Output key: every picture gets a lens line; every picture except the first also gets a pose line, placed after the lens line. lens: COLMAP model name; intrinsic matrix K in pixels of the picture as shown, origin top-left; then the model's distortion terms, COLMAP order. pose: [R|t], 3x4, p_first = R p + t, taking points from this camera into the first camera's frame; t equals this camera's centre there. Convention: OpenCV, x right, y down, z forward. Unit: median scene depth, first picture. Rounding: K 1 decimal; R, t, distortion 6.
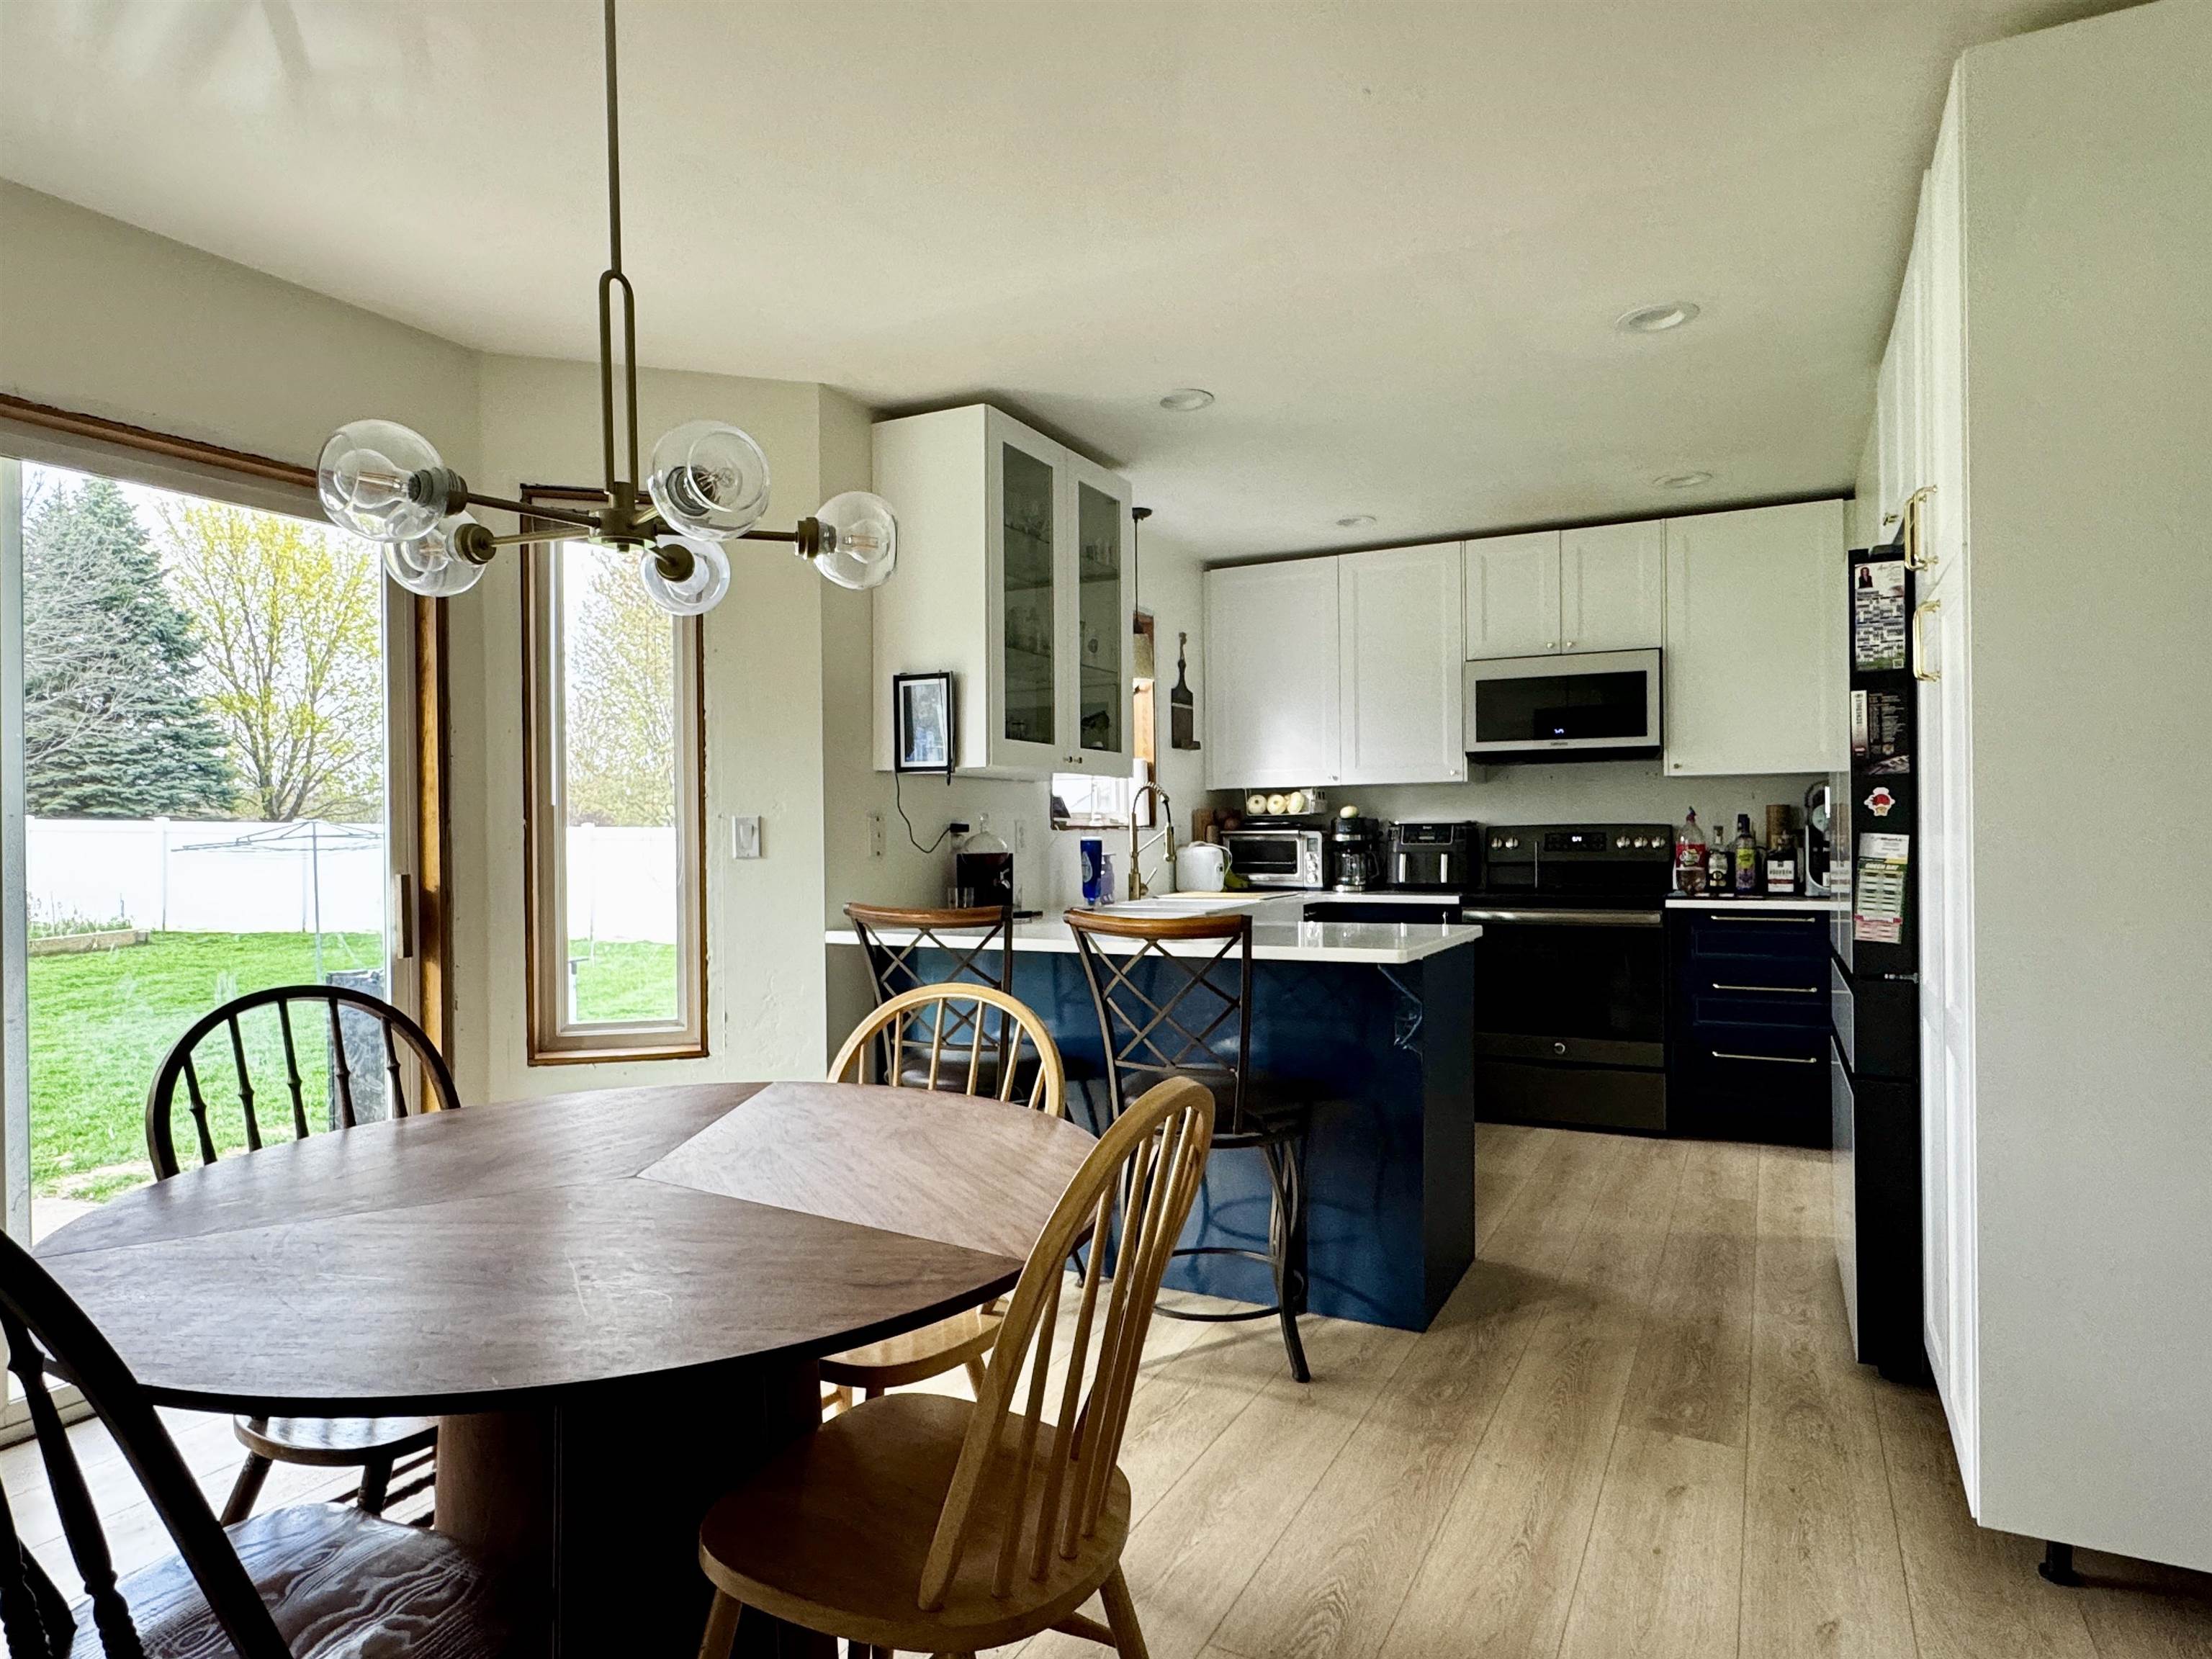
lens RADIAL K [[1277.2, 0, 1106.0], [0, 1277.2, 829.5], [0, 0, 1]] dist [-0.001973, -0.000428]
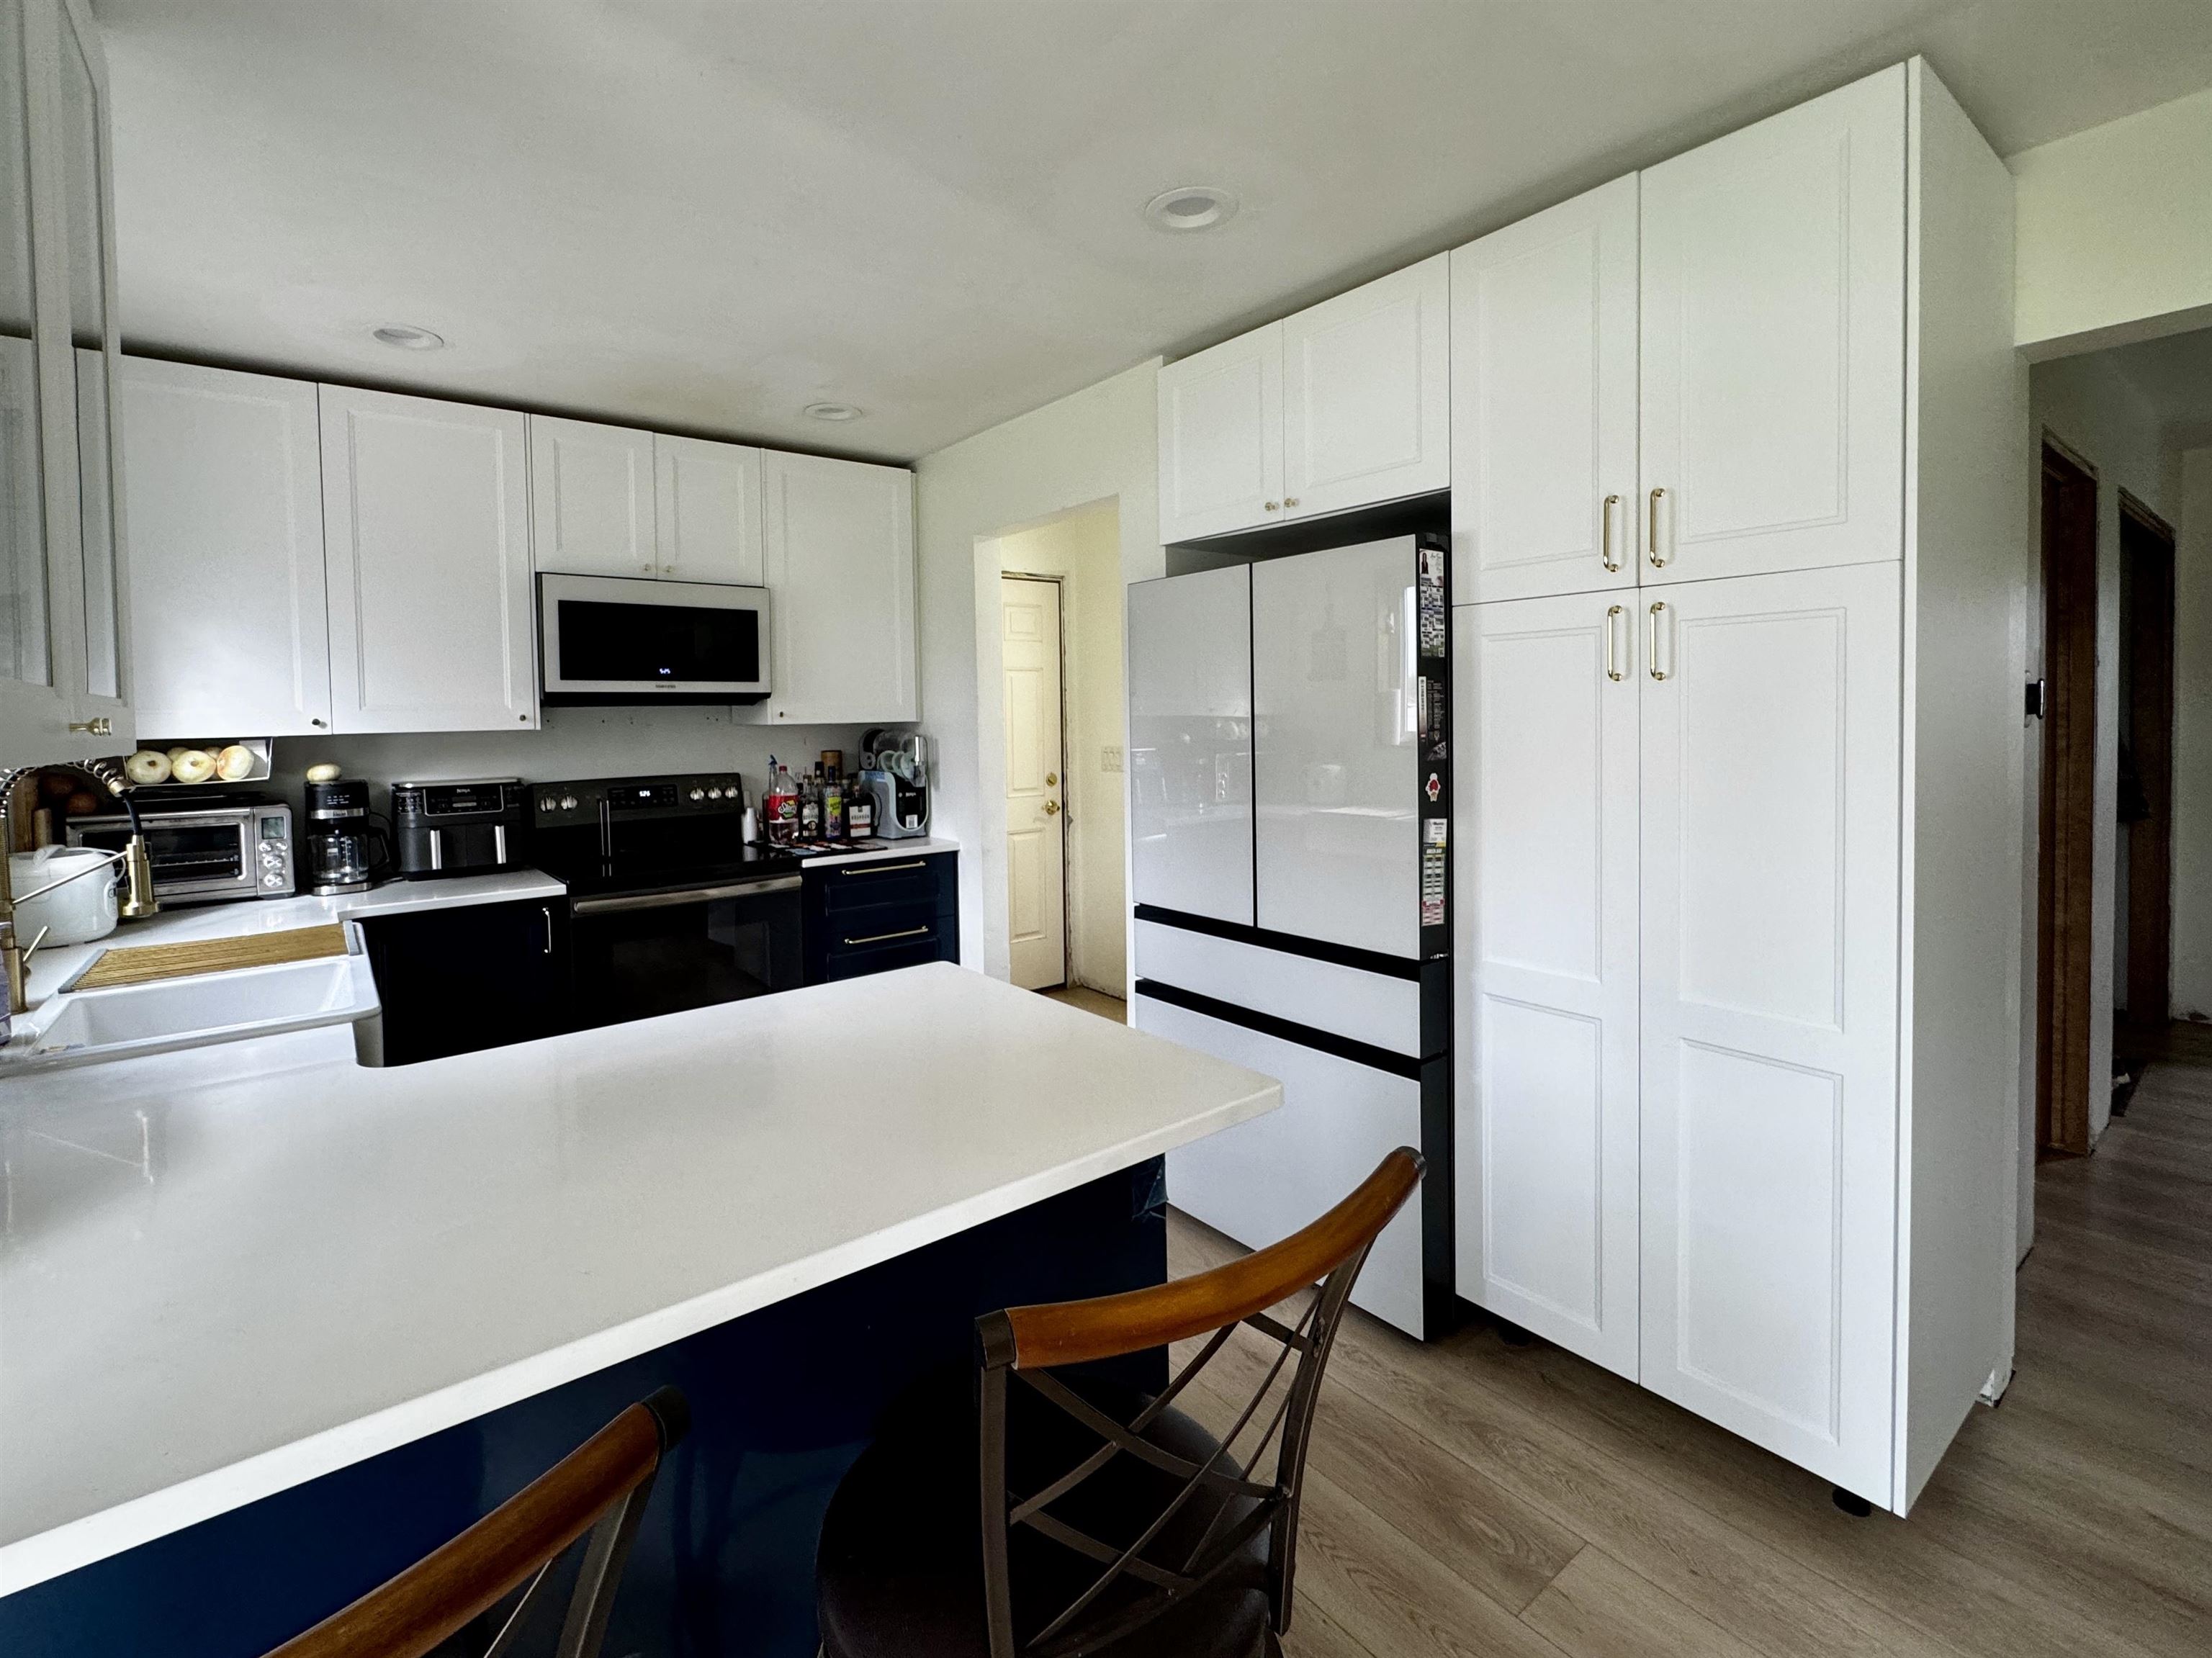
lens RADIAL K [[989.9, 0, 1038.7], [0, 989.9, 743.1], [0, 0, 1]] dist [-0.001812, -0.000125]
pose [[0.441404, -0.025198, 0.896955, -0.127821], [0.012226, 0.999682, 0.022067, -0.042206], [-0.897225, 0.001225, 0.441571, 0.505060]]
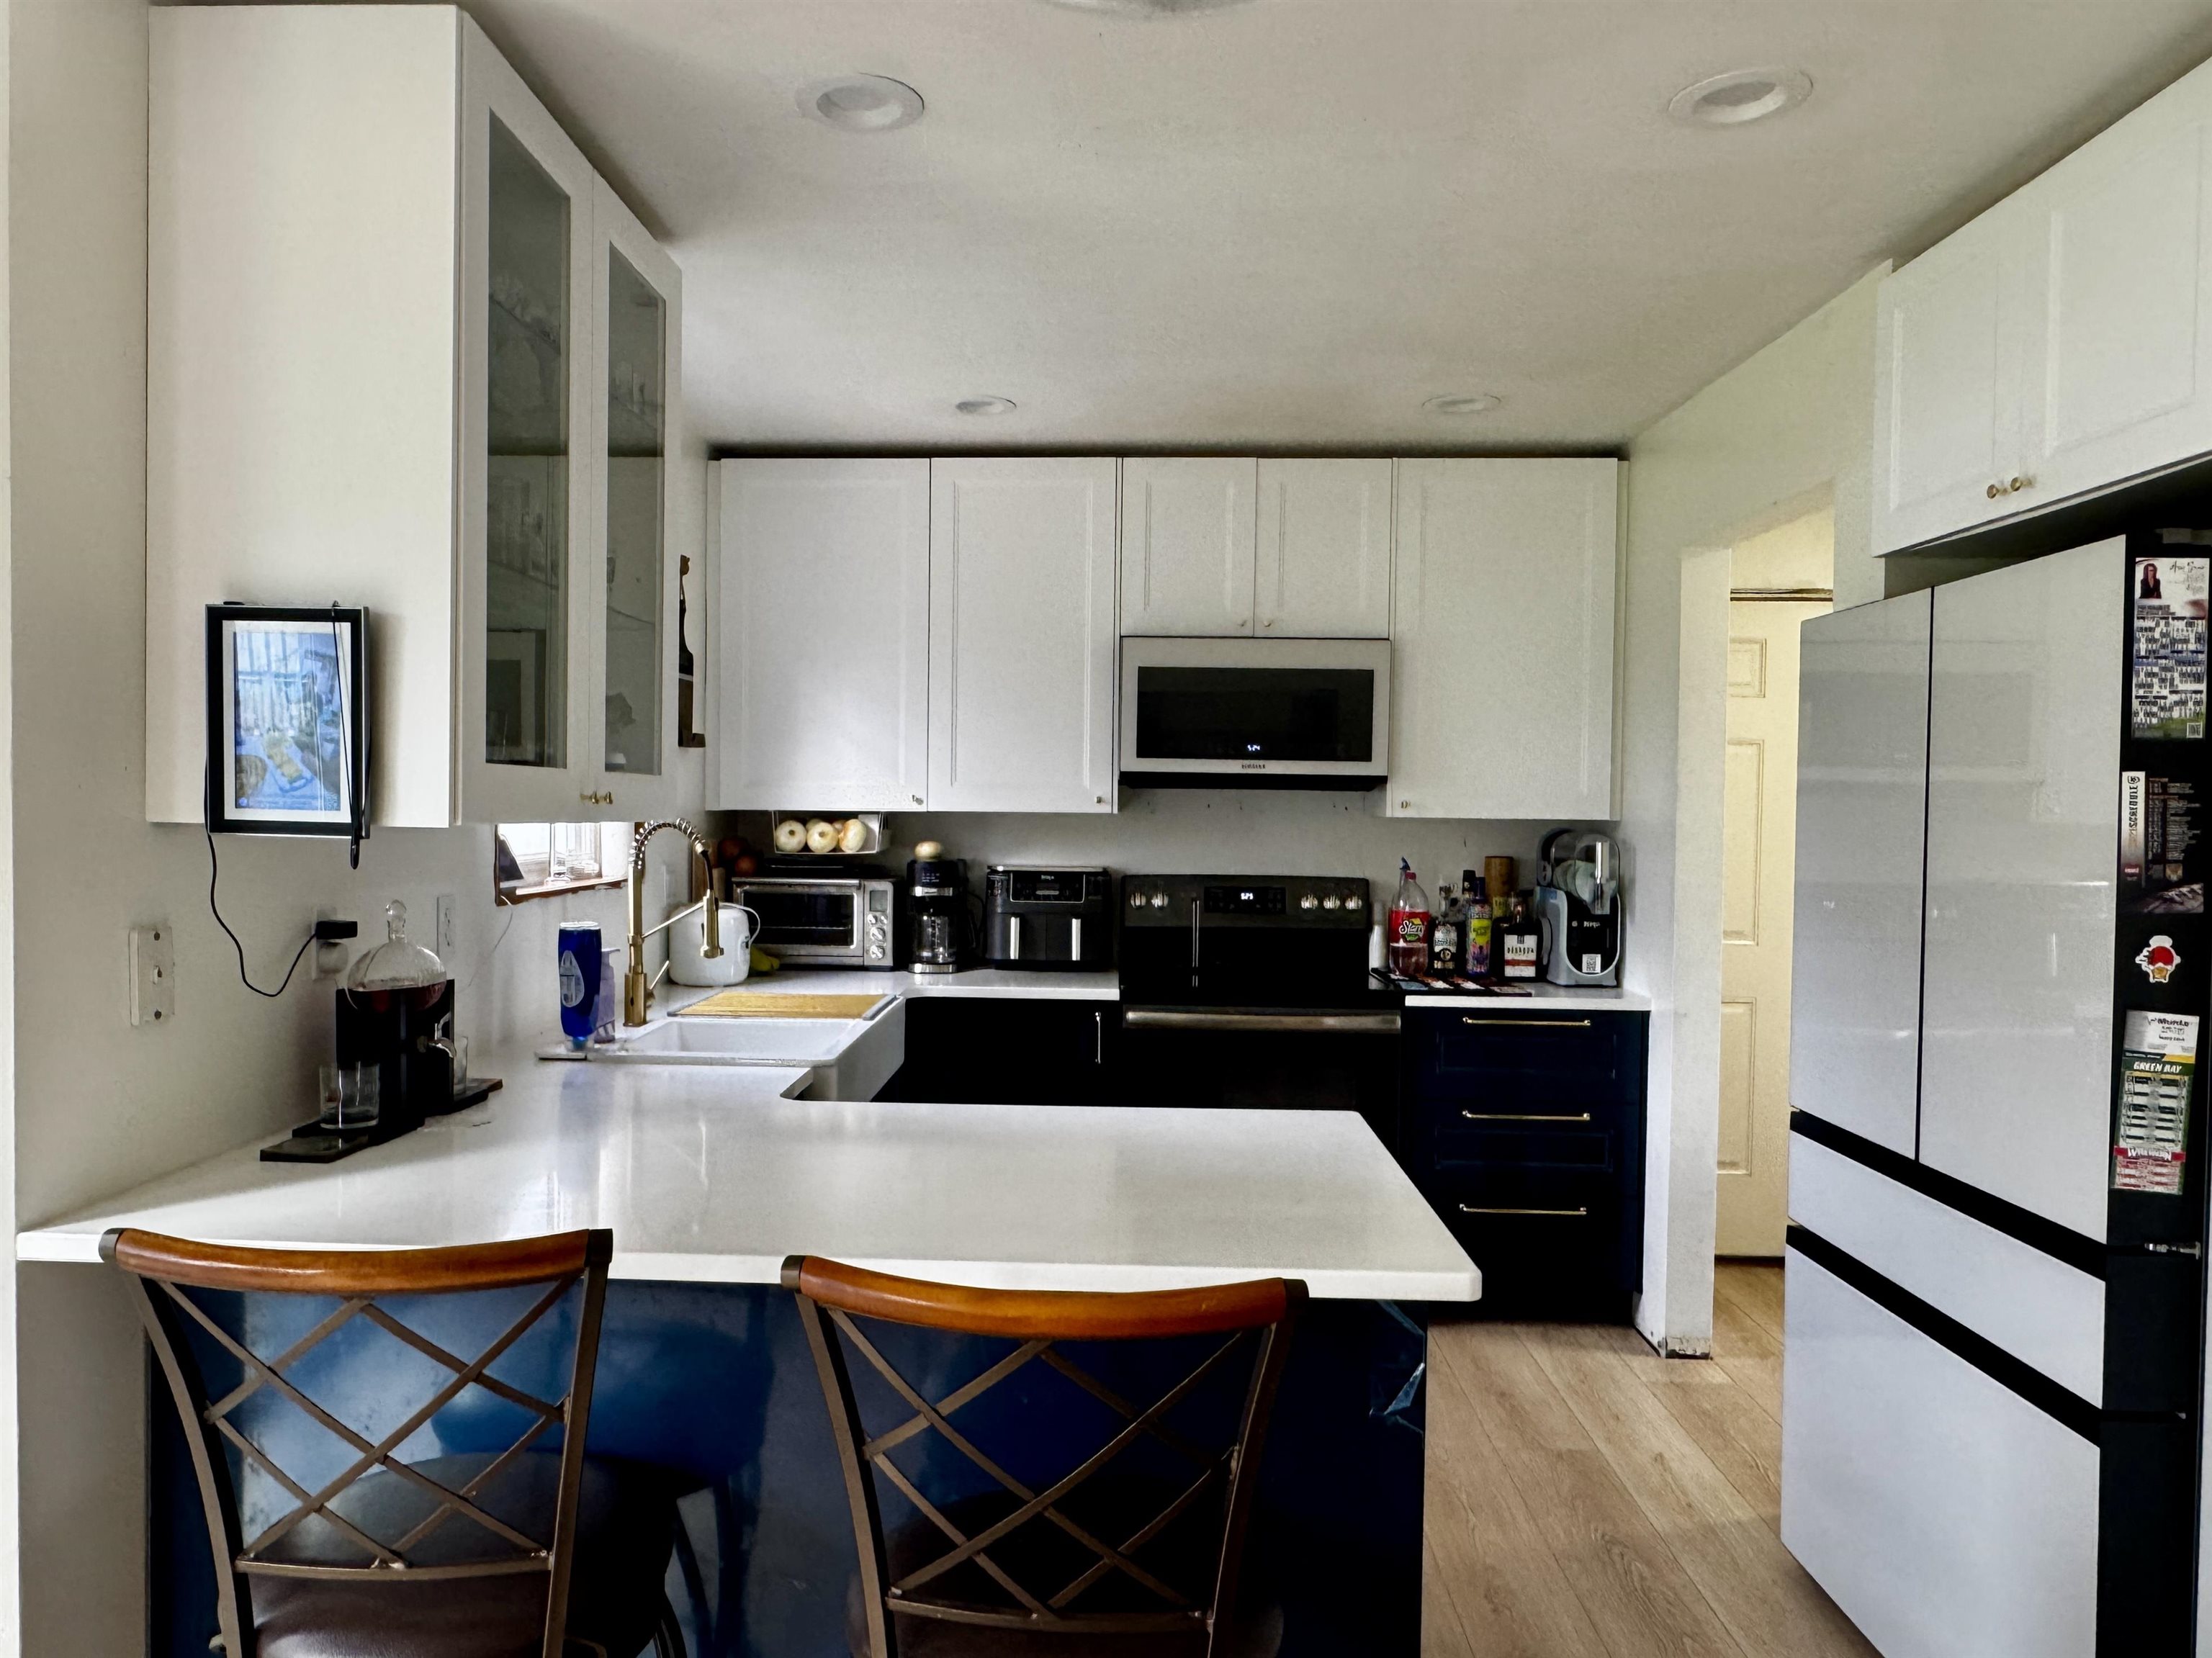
lens RADIAL K [[1497.1, 0, 1049.9], [0, 1497.1, 836.9], [0, 0, 1]] dist [0.003262, -0.001763]
pose [[0.910195, 0.012127, 0.414002, -0.085824], [-0.022660, 0.999532, 0.020541, -0.044197], [-0.413560, -0.028078, 0.910044, 0.311920]]
